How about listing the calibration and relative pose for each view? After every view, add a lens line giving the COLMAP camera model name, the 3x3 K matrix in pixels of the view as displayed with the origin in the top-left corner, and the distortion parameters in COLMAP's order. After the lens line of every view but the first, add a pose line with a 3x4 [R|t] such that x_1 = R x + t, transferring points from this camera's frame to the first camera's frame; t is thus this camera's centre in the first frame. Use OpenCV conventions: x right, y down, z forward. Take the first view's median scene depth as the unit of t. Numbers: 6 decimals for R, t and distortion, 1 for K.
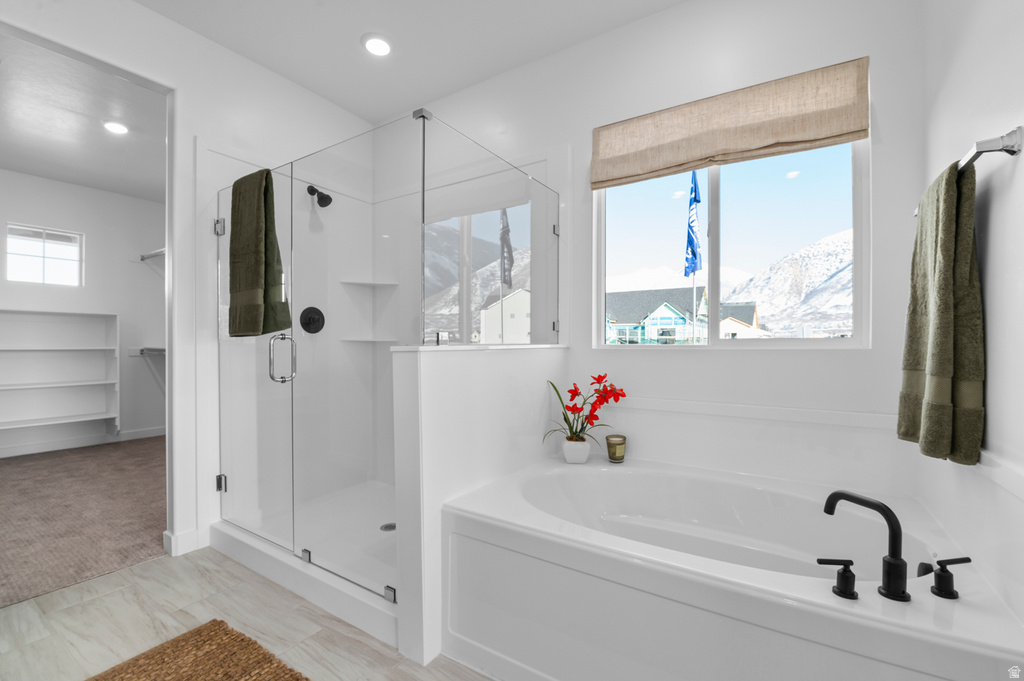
lens RADIAL K [[439.2, 0, 512.0], [0, 439.2, 340.5], [0, 0, 1]] dist [-0.002387, -0.005939]
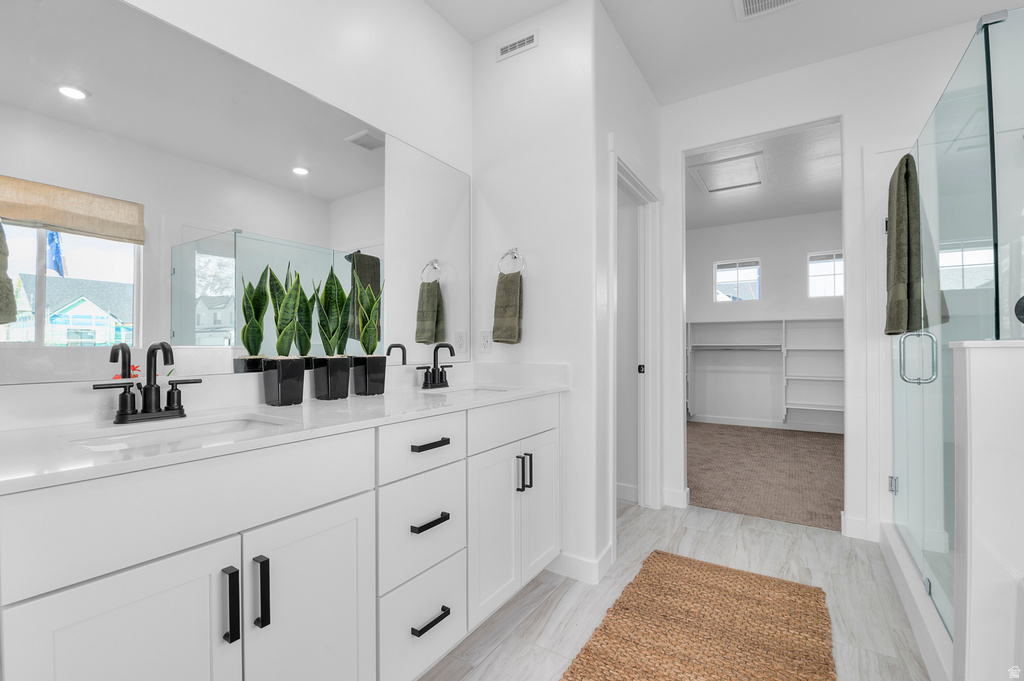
lens RADIAL K [[439.2, 0, 512.0], [0, 439.2, 340.5], [0, 0, 1]] dist [-0.002387, -0.005939]
pose [[0.023316, -0.014350, -0.999625, 0.371976], [0.008221, 0.999866, -0.014162, 0.011552], [0.999694, -0.007888, 0.023430, 0.162107]]
